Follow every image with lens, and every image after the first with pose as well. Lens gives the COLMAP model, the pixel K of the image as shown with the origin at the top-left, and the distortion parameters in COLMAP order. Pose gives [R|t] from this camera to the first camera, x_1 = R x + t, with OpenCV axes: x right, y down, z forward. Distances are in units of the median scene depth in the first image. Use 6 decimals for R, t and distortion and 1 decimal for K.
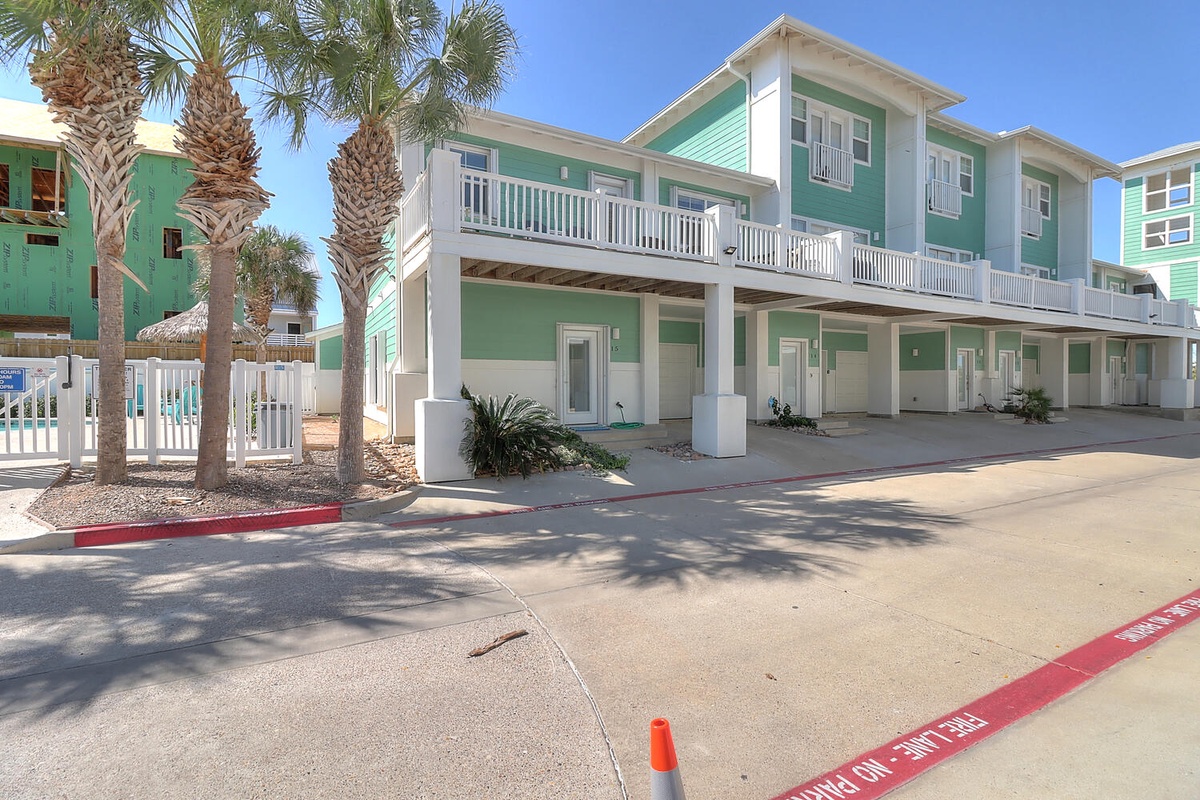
lens RADIAL K [[562.8, 0, 599.4], [0, 562.8, 391.4], [0, 0, 1]] dist [0.010380, 0.000483]
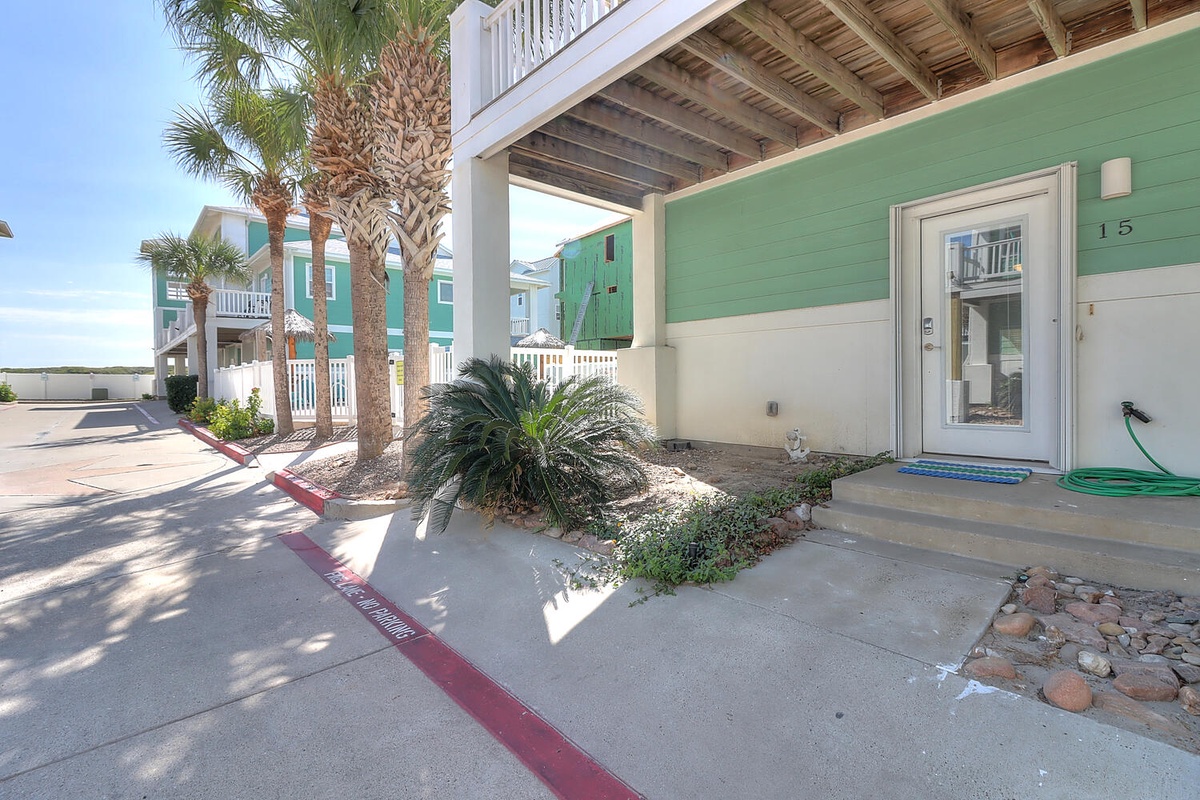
lens RADIAL K [[562.8, 0, 599.4], [0, 562.8, 391.4], [0, 0, 1]] dist [0.010380, 0.000483]
pose [[0.213157, 0.013239, -0.976928, 0.265583], [-0.006532, 0.999905, 0.012125, 0.011155], [0.976996, 0.003796, 0.213223, 0.649171]]
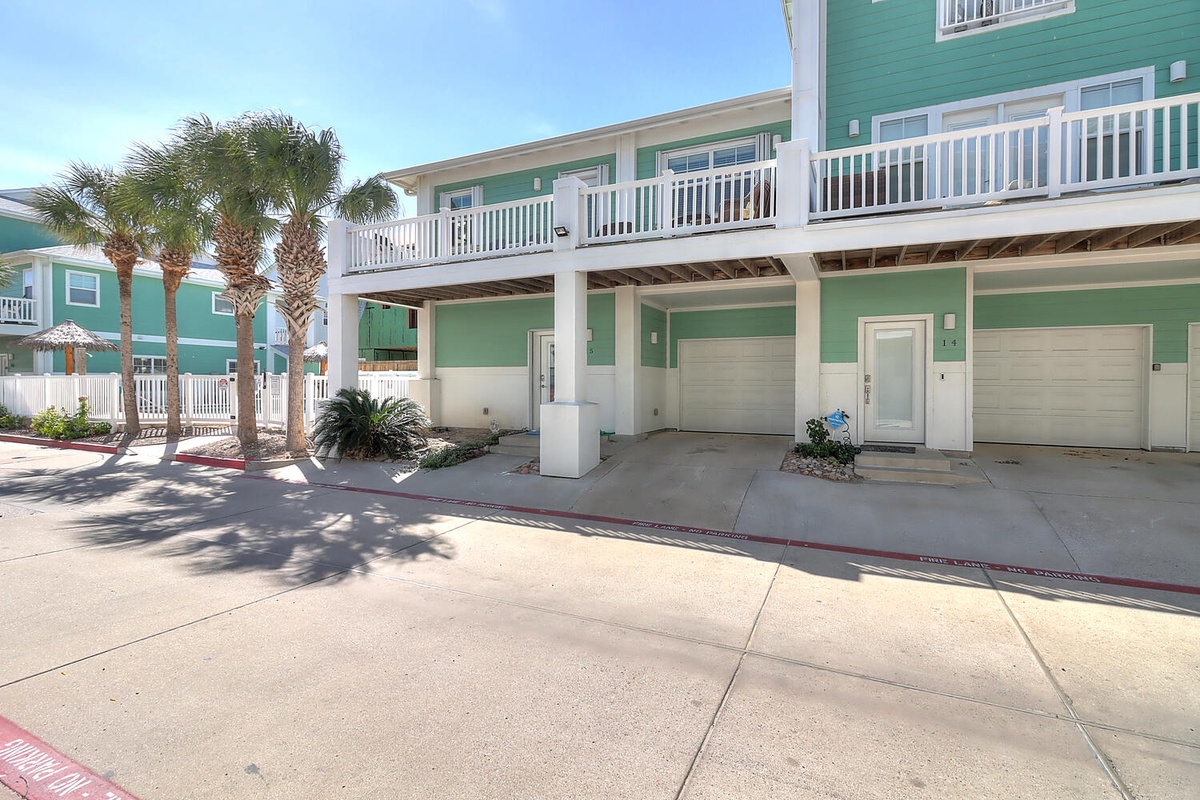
lens RADIAL K [[562.8, 0, 599.4], [0, 562.8, 391.4], [0, 0, 1]] dist [0.010380, 0.000483]
pose [[0.578818, 0.012016, -0.815368, 0.790476], [-0.015720, 0.999870, 0.003576, -0.012018], [0.815305, 0.010748, 0.578931, 0.465767]]
